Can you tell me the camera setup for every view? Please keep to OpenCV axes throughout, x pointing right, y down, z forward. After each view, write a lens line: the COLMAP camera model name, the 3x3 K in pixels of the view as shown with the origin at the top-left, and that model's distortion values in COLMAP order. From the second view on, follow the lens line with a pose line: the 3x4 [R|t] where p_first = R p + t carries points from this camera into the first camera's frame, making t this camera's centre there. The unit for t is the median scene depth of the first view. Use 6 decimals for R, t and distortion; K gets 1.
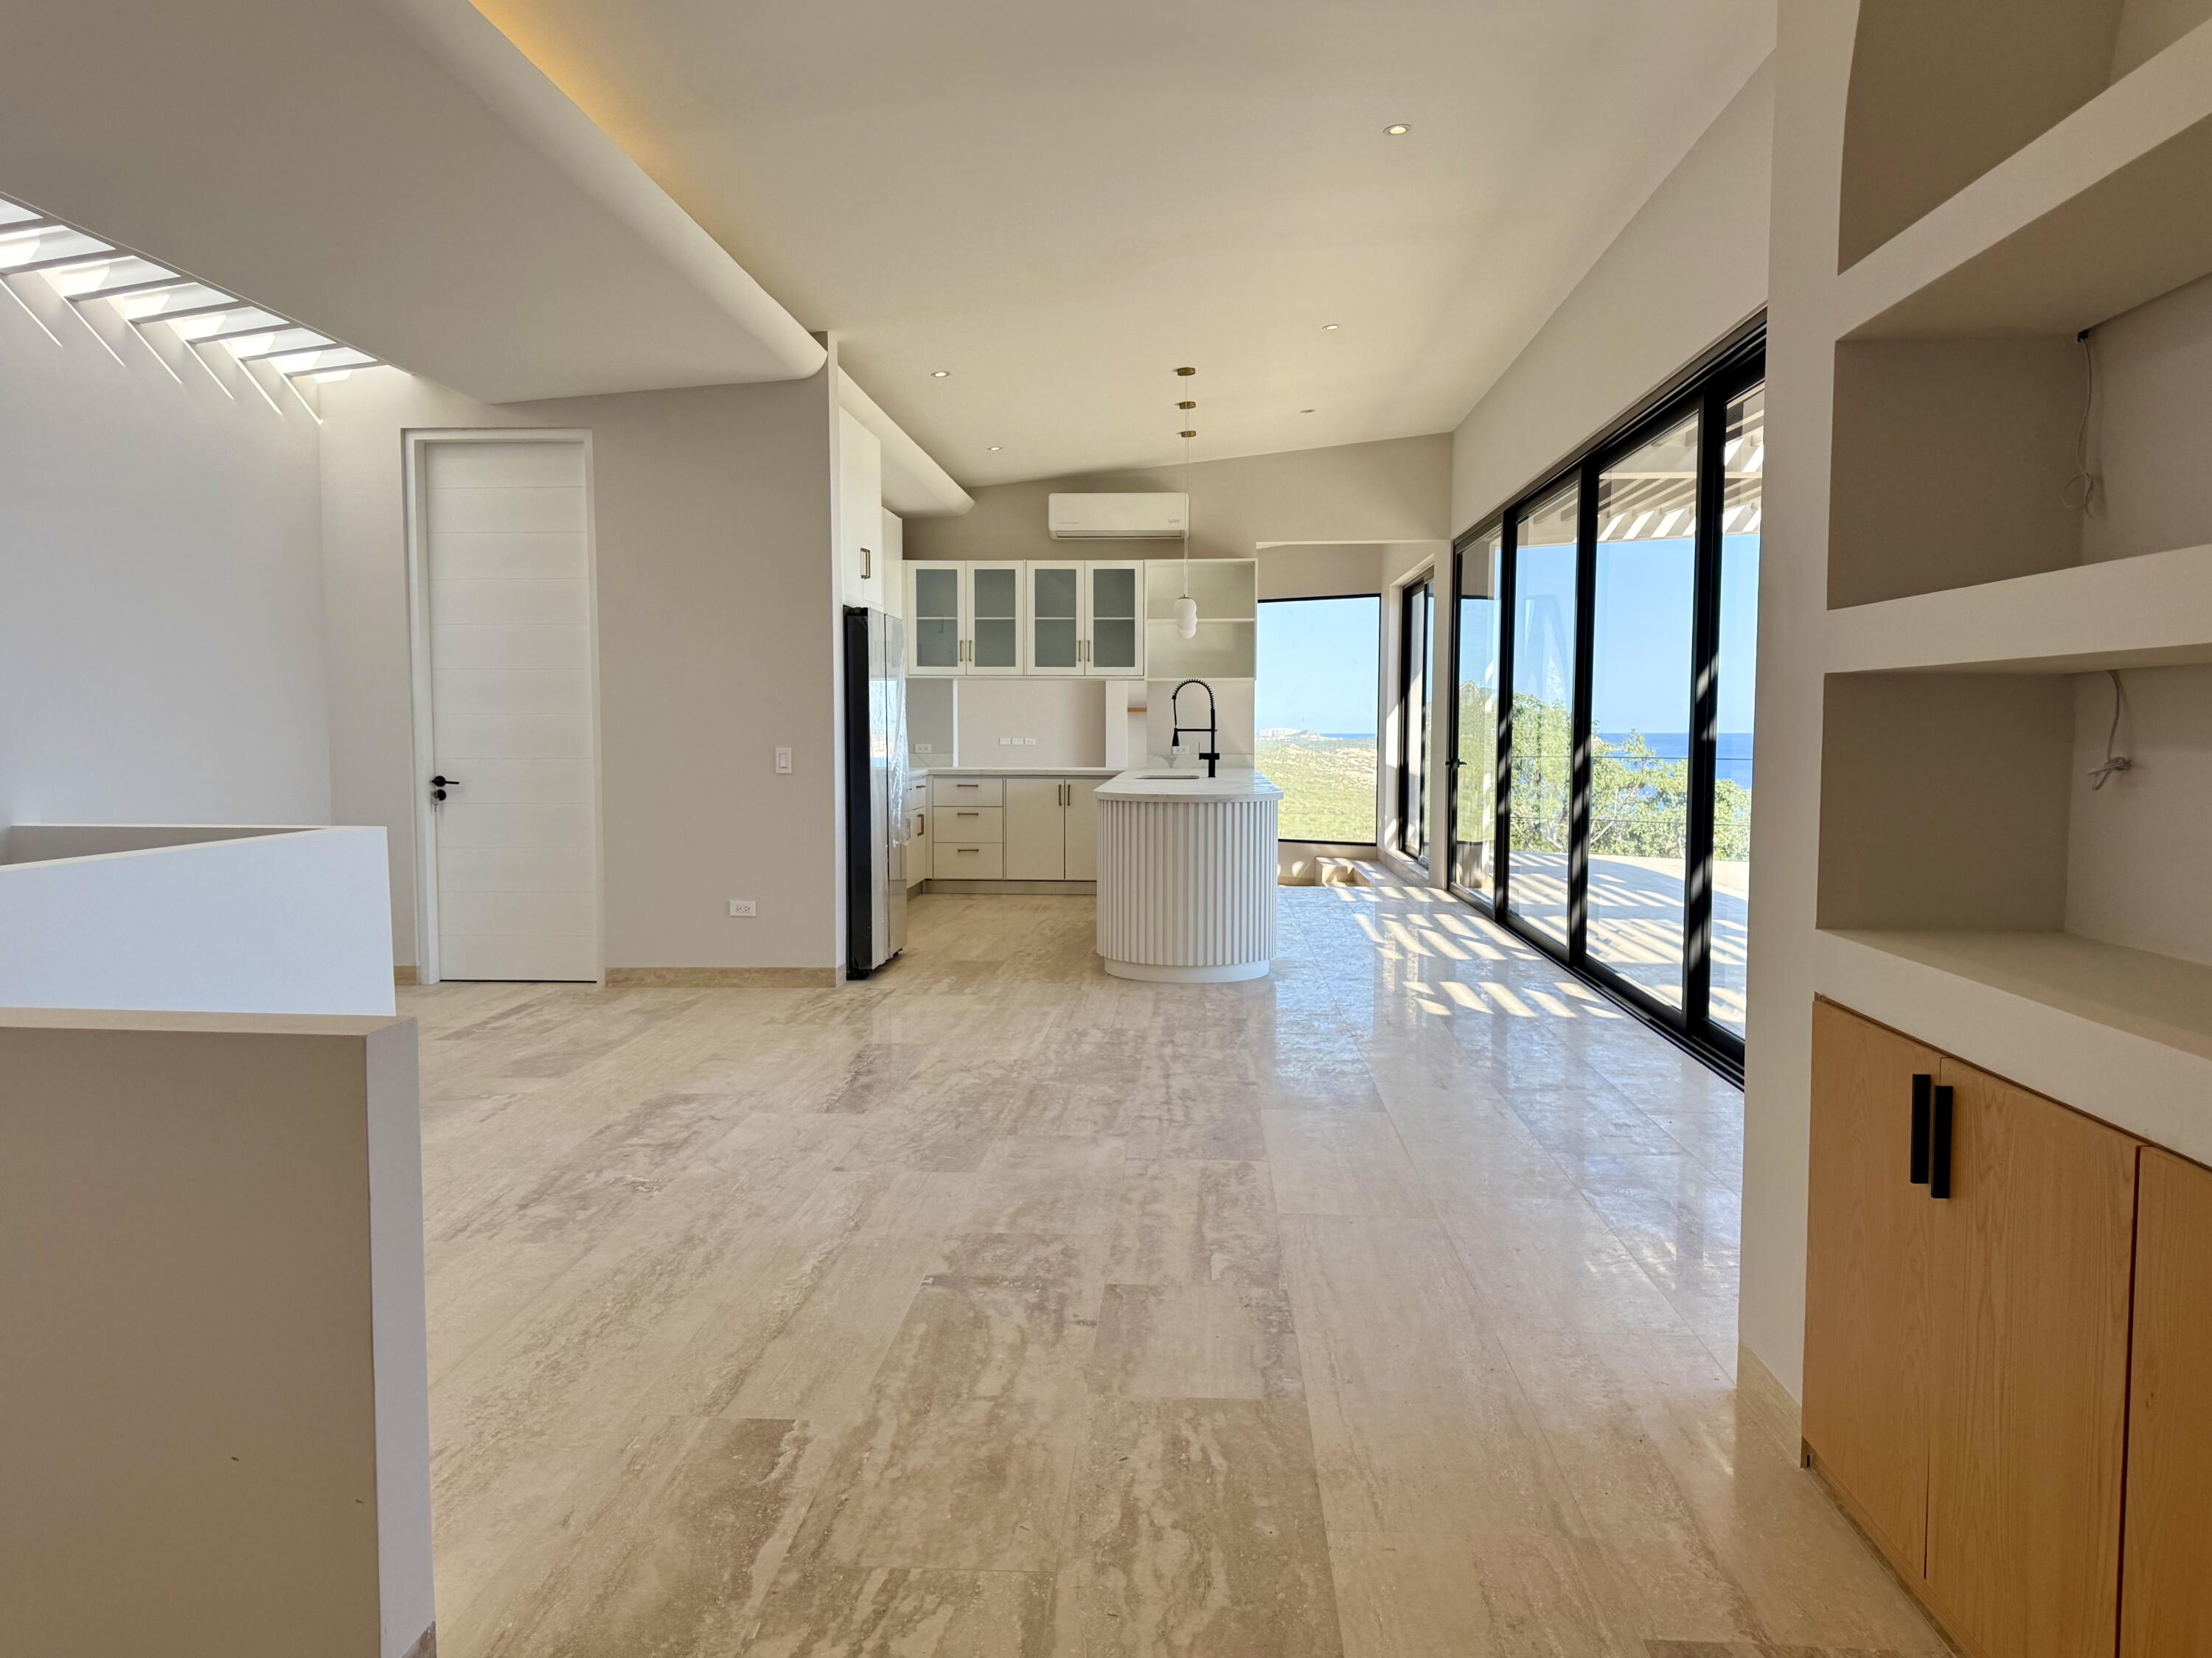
lens RADIAL K [[1601.1, 0, 1106.0], [0, 1601.1, 829.0], [0, 0, 1]] dist [0.202738, -0.385296]
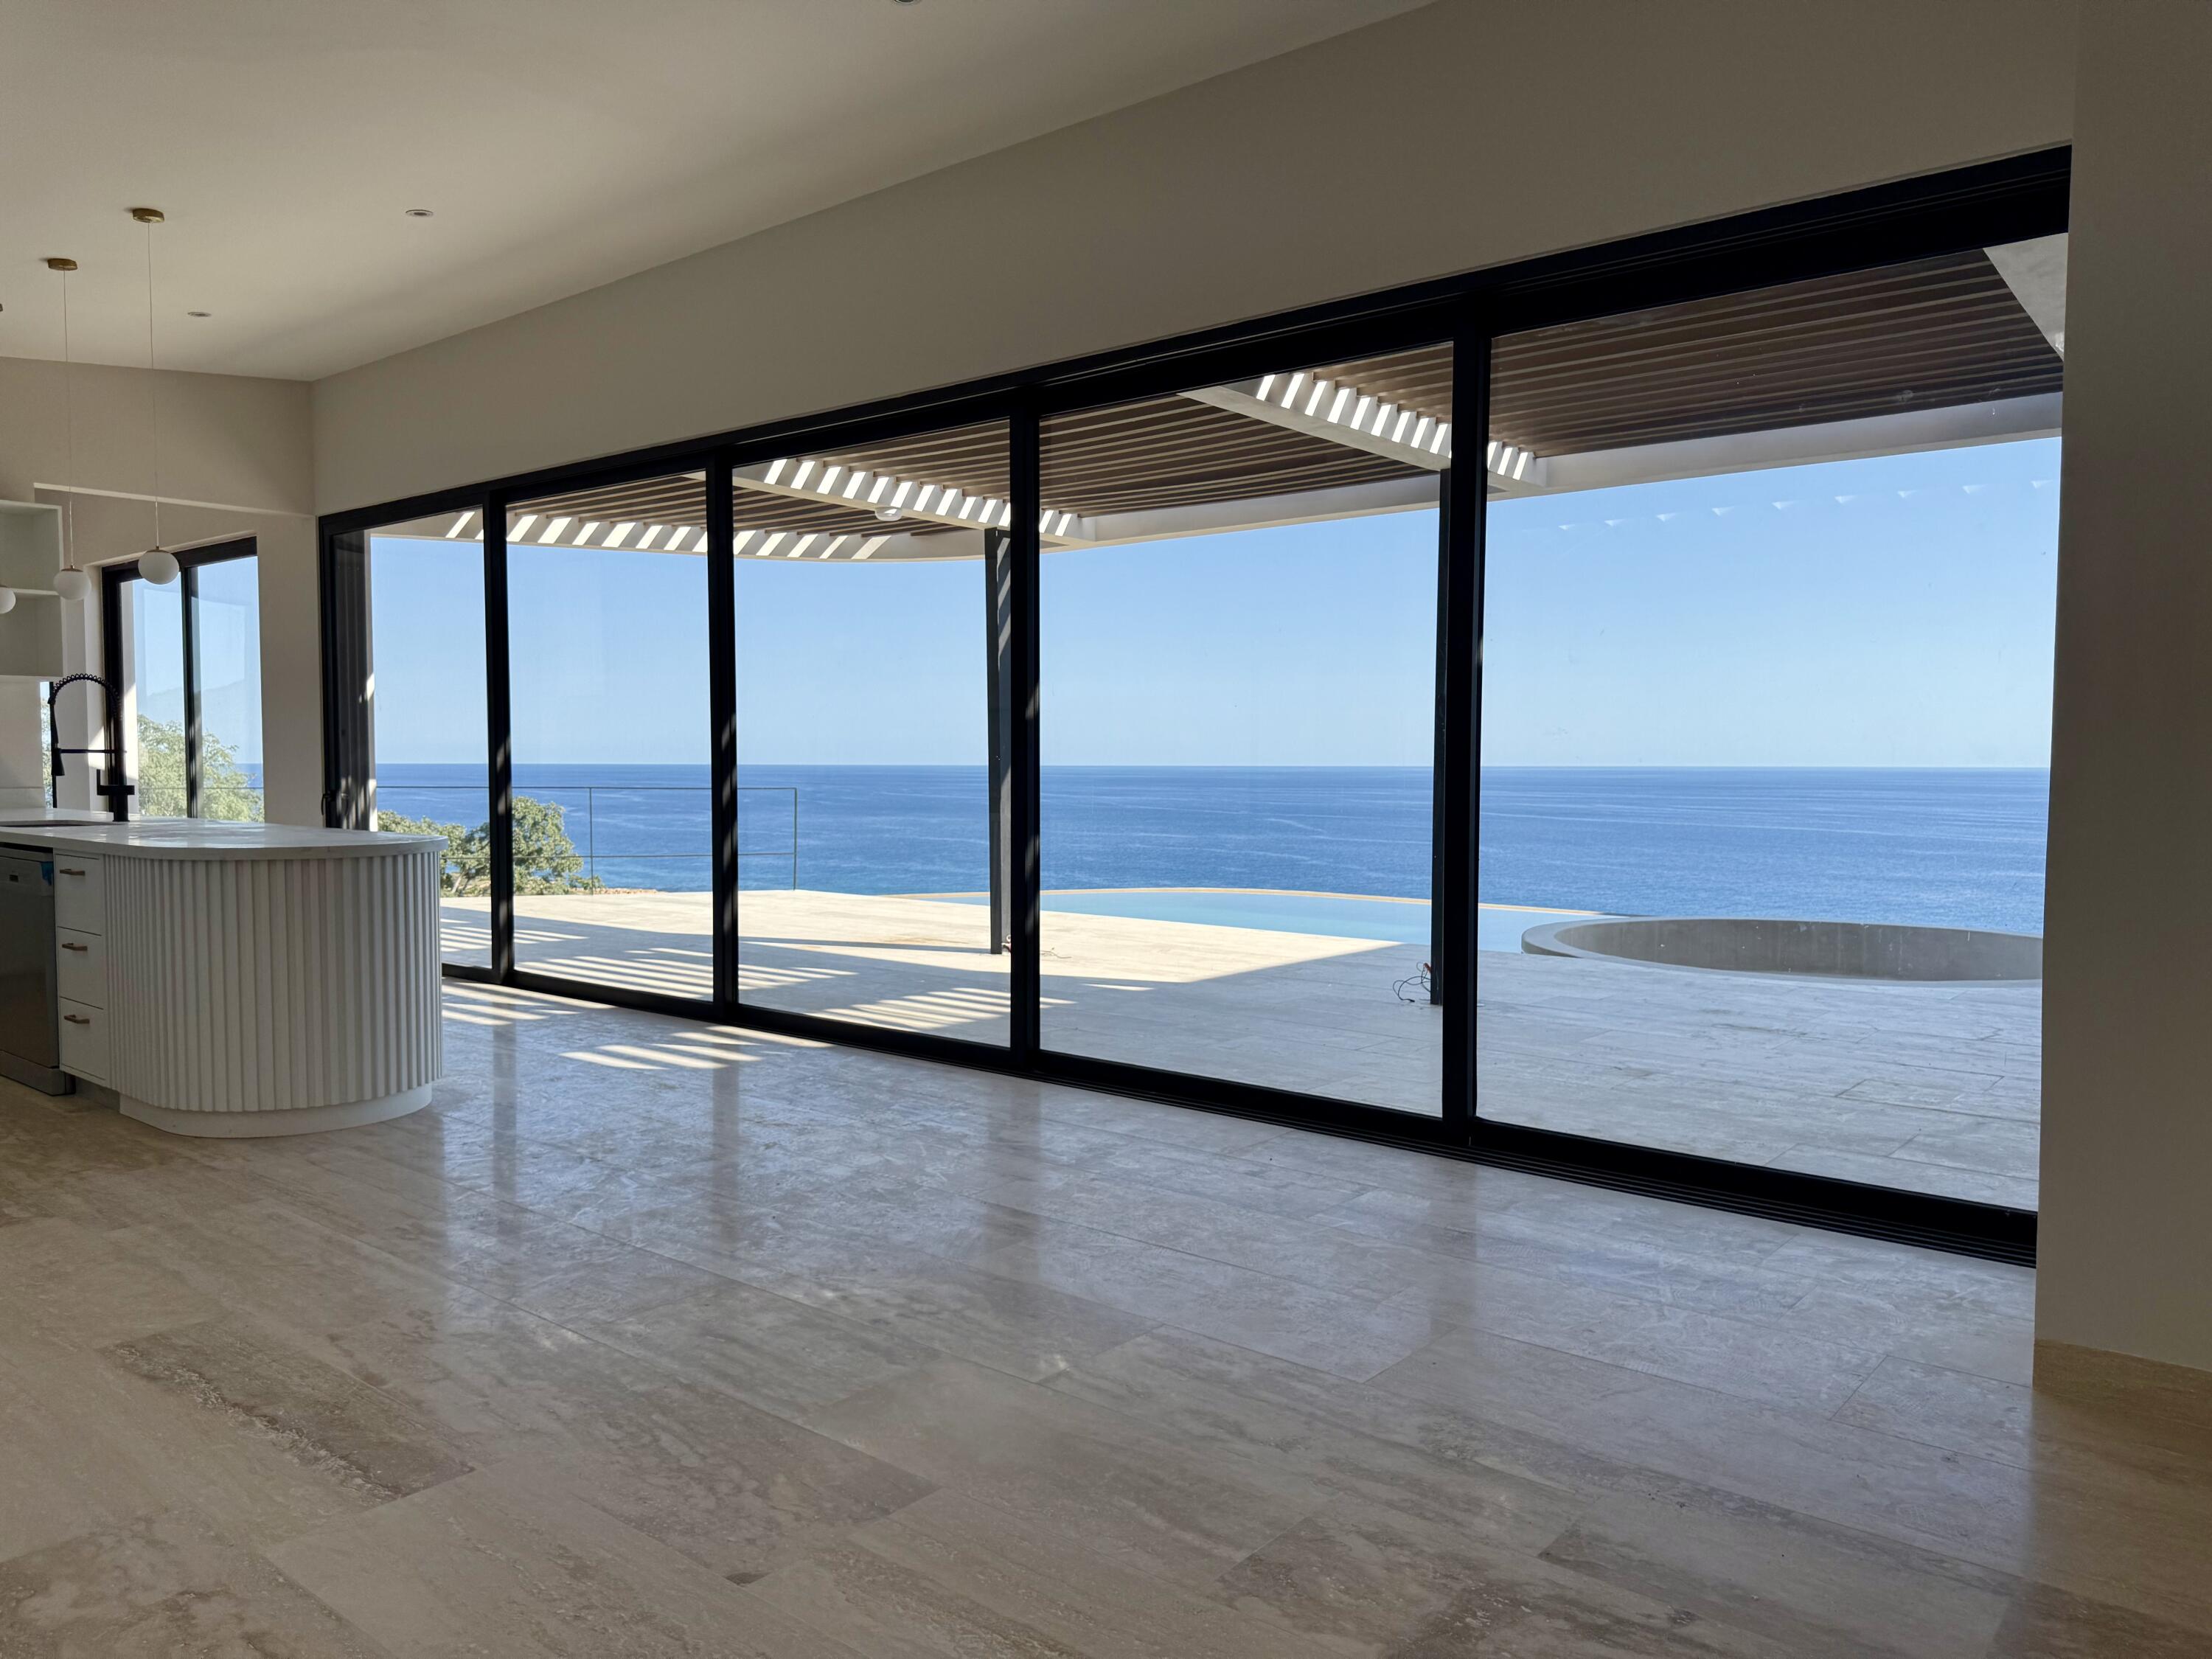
lens RADIAL K [[1560.5, 0, 1106.0], [0, 1560.5, 829.5], [0, 0, 1]] dist [0.040377, -0.048489]
pose [[0.576396, -0.031277, 0.816572, -0.386278], [0.047287, 0.998869, 0.004881, -0.021086], [-0.815801, 0.035800, 0.577223, 0.464635]]
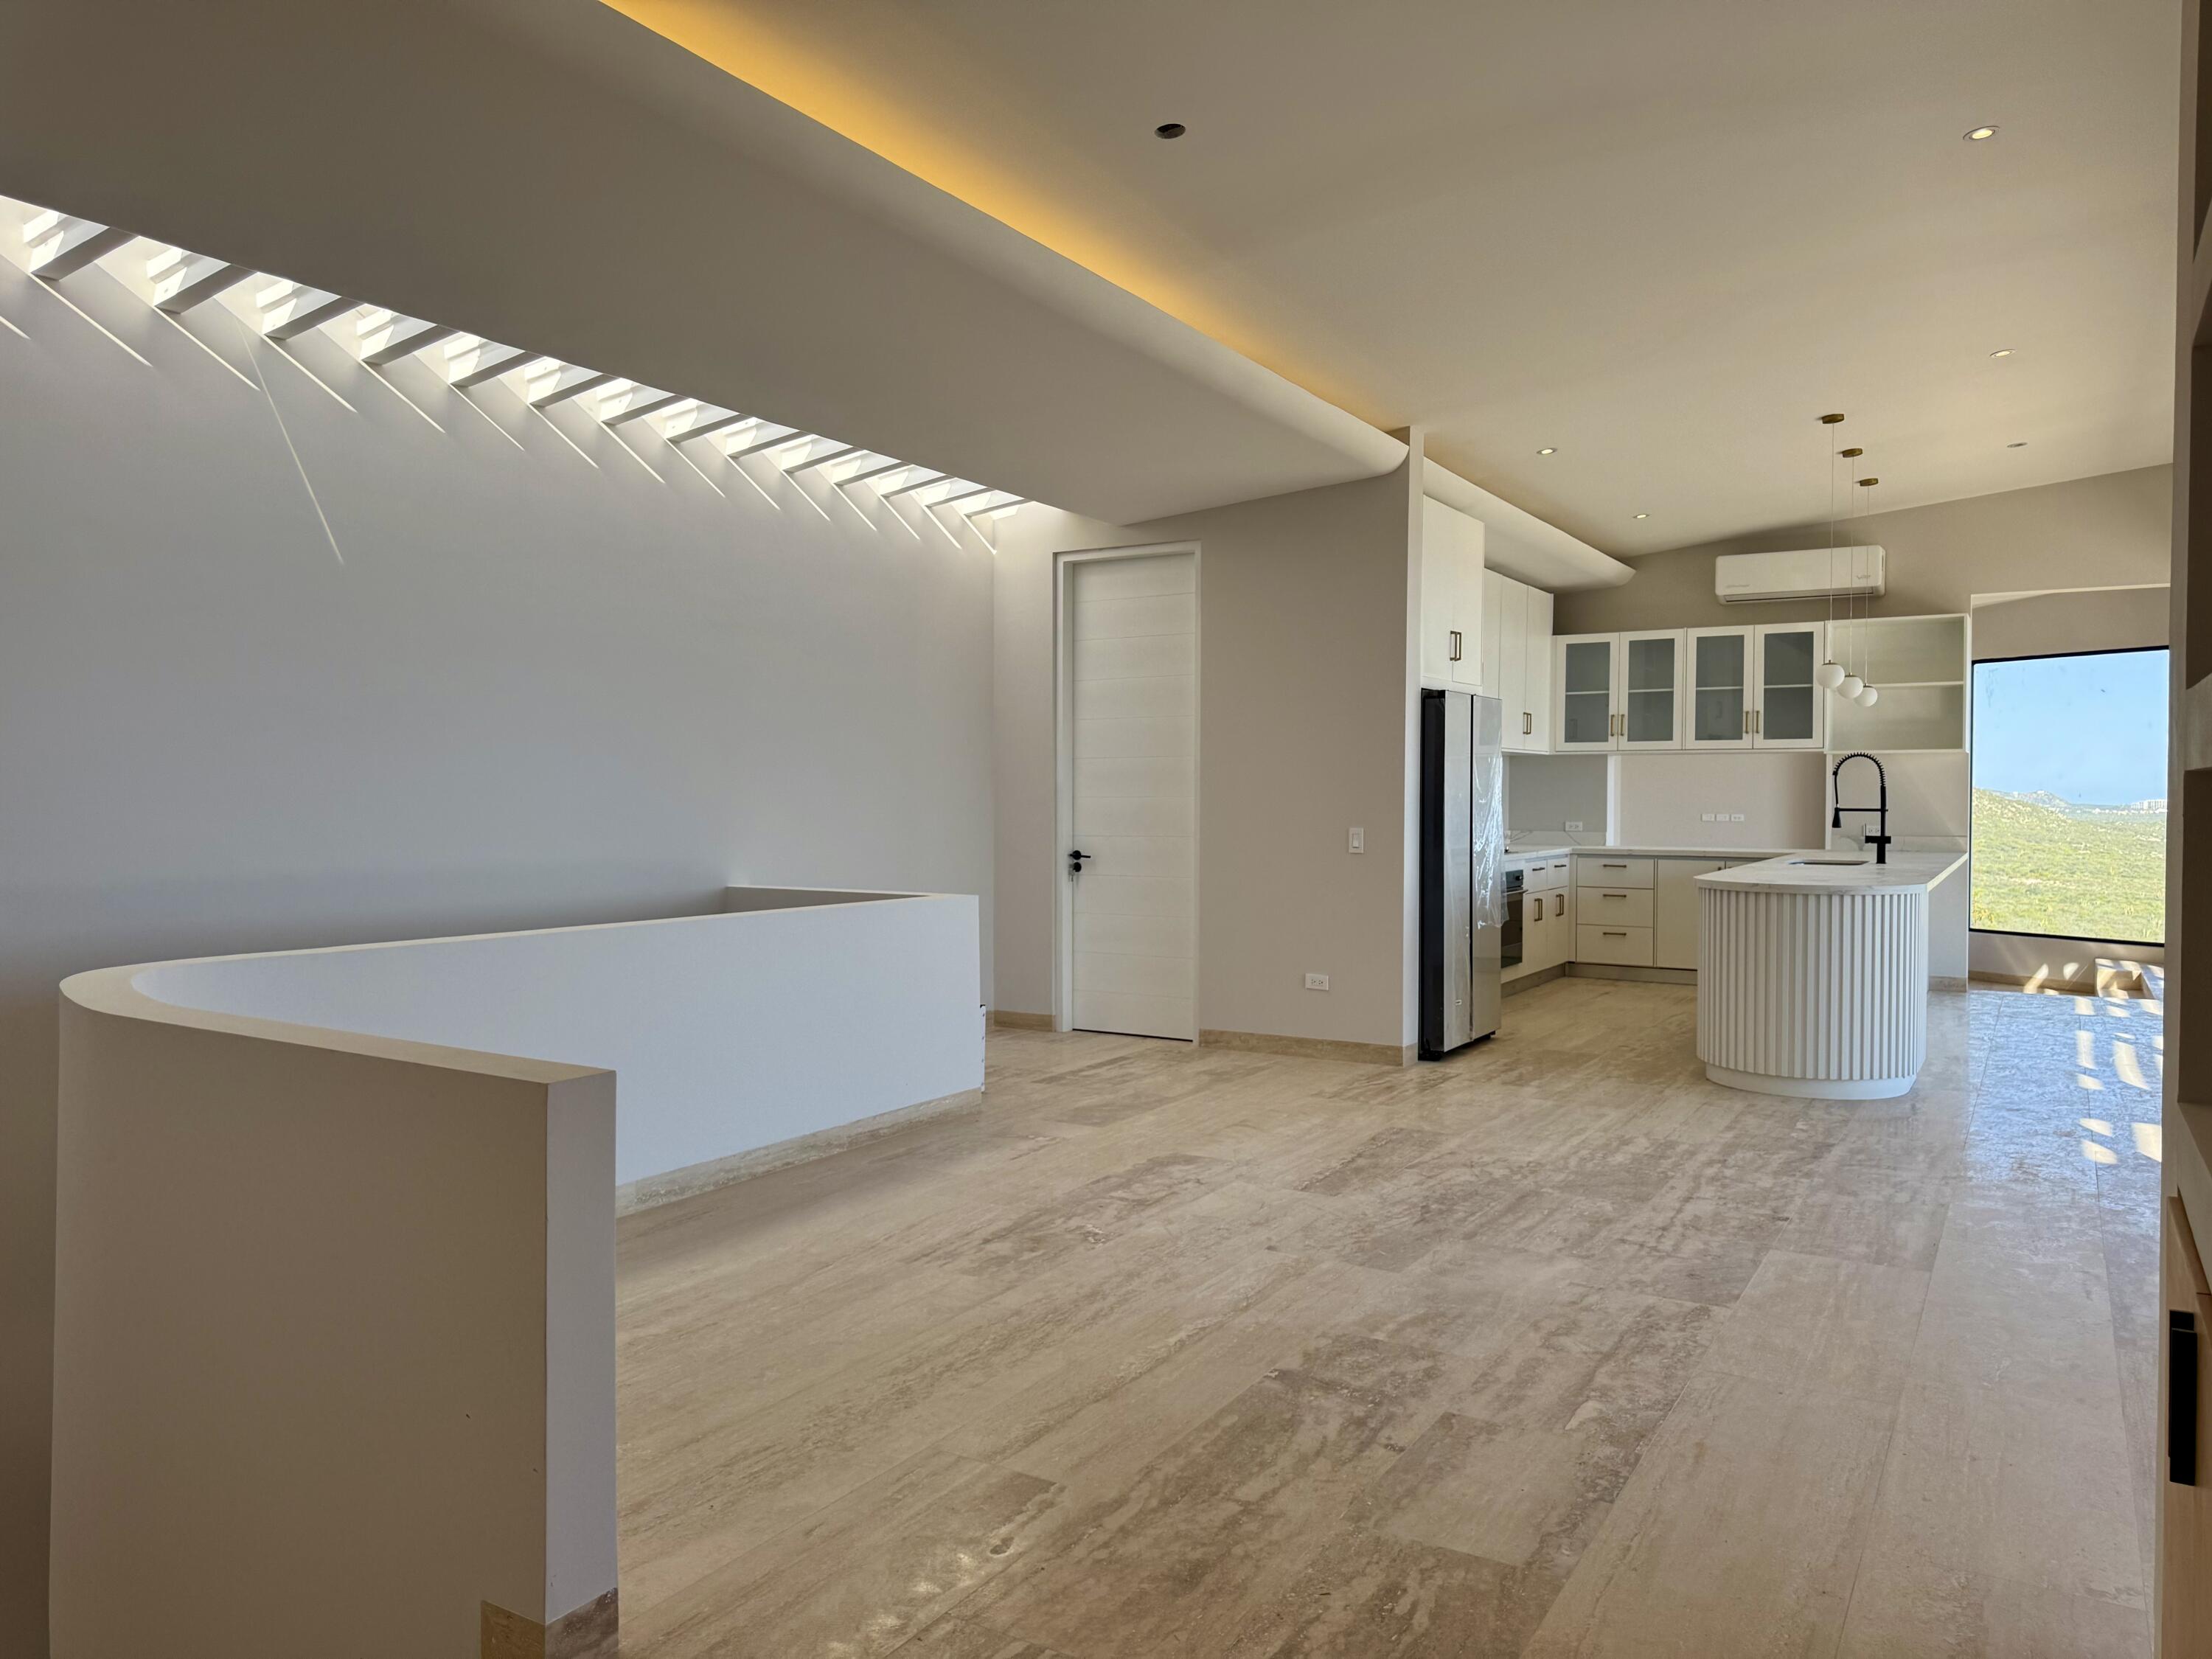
lens RADIAL K [[1566.6, 0, 1106.0], [0, 1566.6, 829.5], [0, 0, 1]] dist [0.153816, -0.272944]
pose [[0.887272, 0.011554, -0.461102, 0.153027], [-0.031058, 0.998914, -0.034733, -0.012197], [0.460200, 0.045138, 0.886667, 0.042678]]
